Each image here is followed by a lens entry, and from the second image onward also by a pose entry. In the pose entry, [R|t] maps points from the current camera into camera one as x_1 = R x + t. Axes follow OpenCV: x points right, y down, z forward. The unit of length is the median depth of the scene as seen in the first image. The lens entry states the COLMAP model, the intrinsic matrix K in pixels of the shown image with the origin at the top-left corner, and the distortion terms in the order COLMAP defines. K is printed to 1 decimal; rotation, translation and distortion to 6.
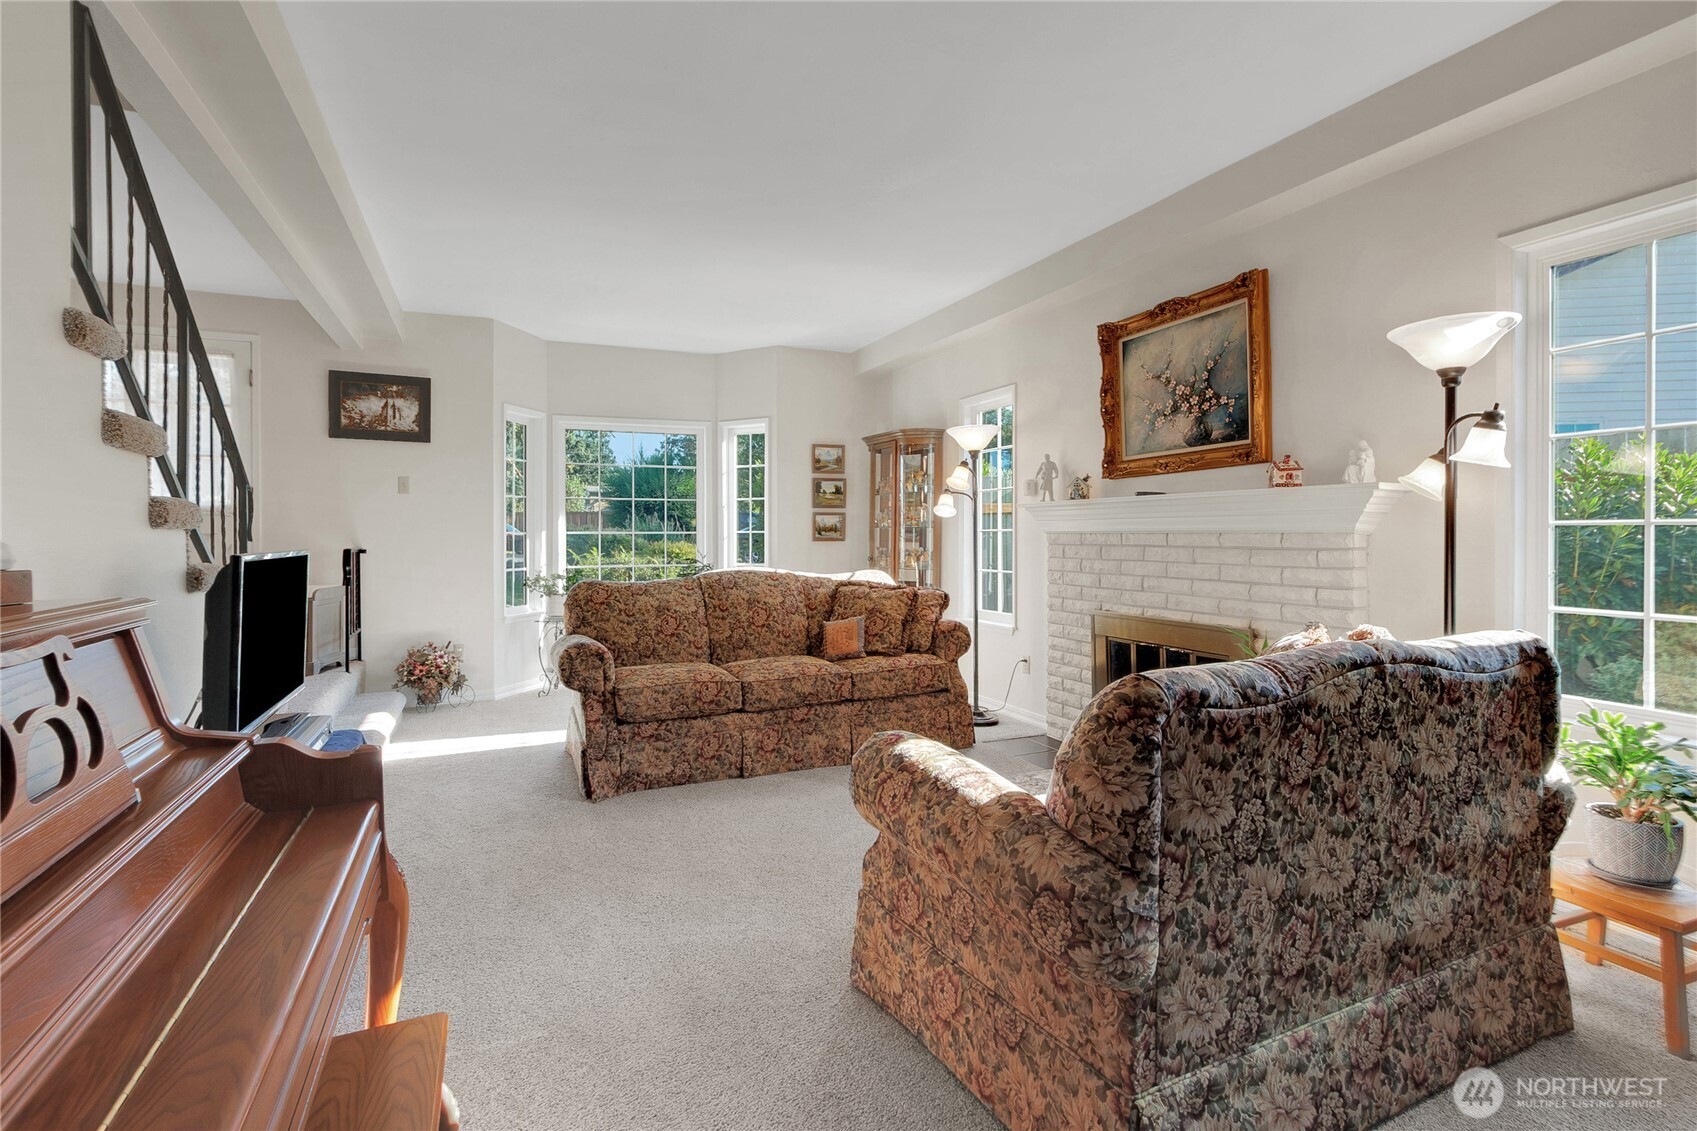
lens RADIAL K [[787.8, 0, 850.5], [0, 787.8, 539.6], [0, 0, 1]] dist [0.001834, -0.000564]
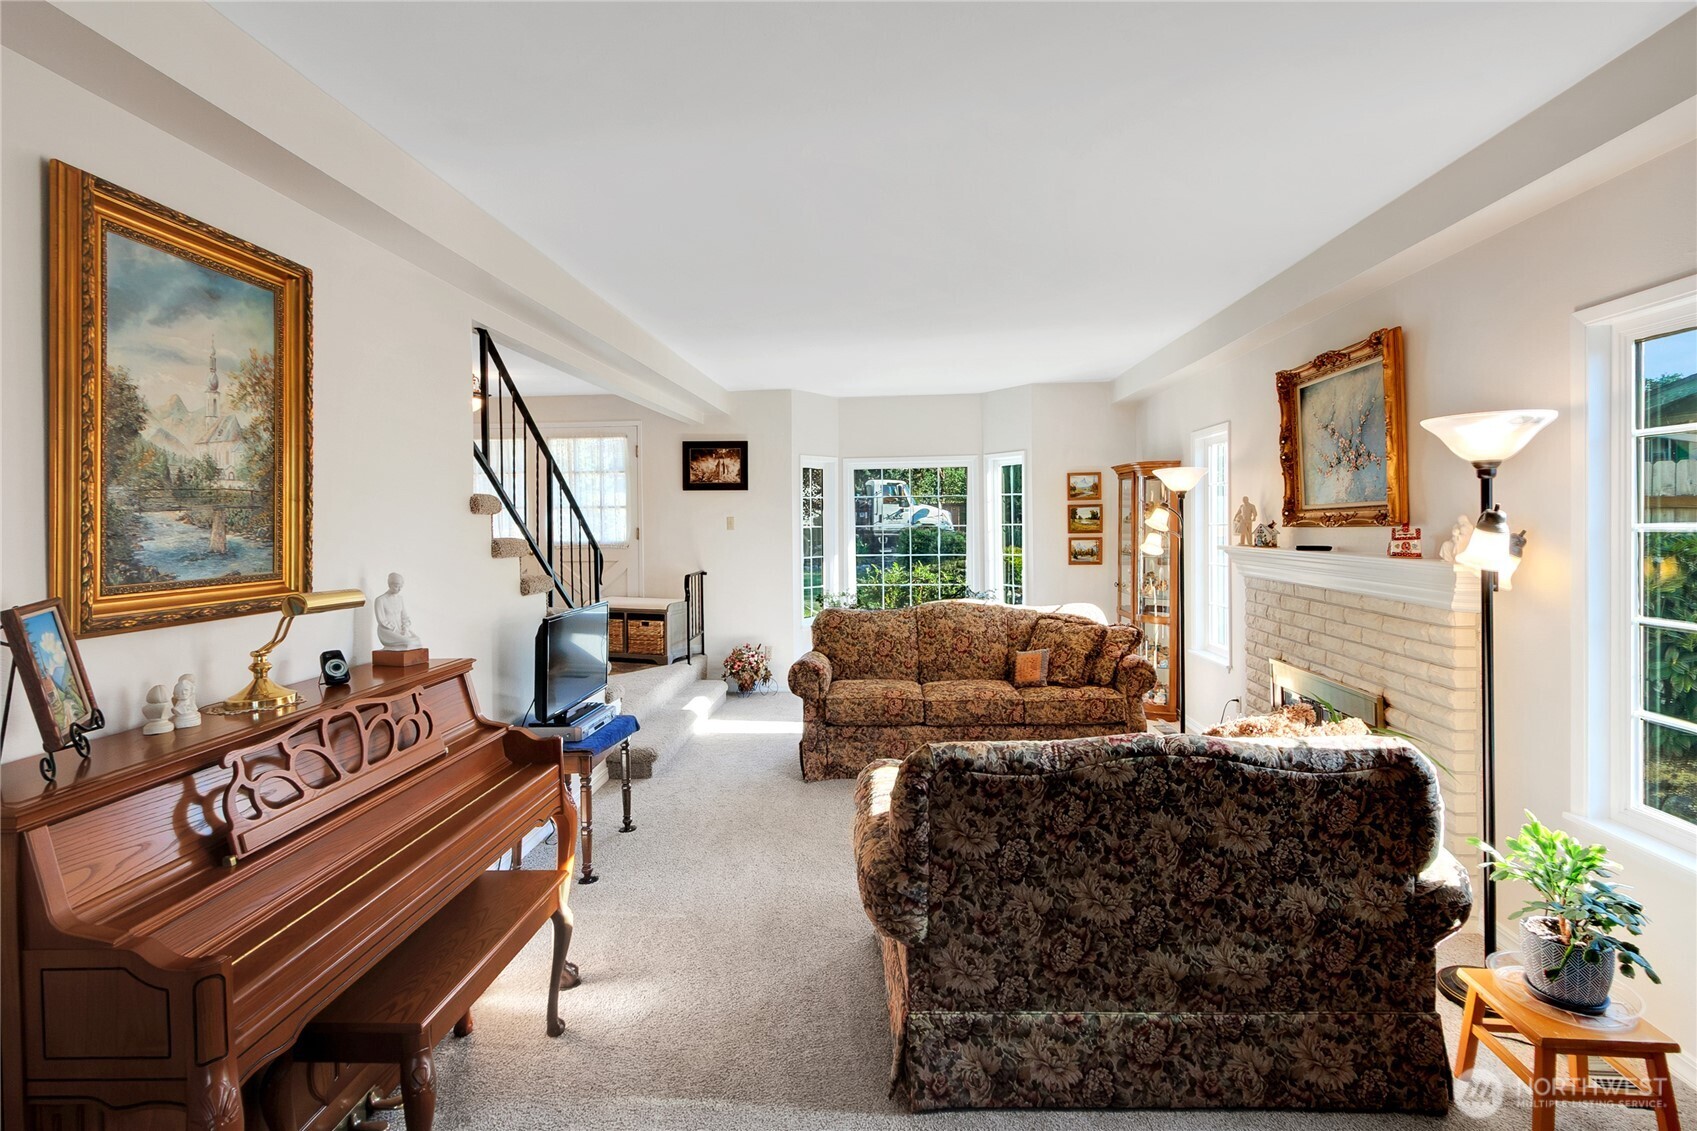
lens RADIAL K [[819.1, 0, 872.4], [0, 819.1, 525.6], [0, 0, 1]] dist [0.003697, 0.000968]
pose [[0.896280, -0.002964, -0.443480, 0.369748], [0.004229, 0.999989, 0.001863, -0.097539], [0.443469, -0.003546, 0.896283, -0.180919]]
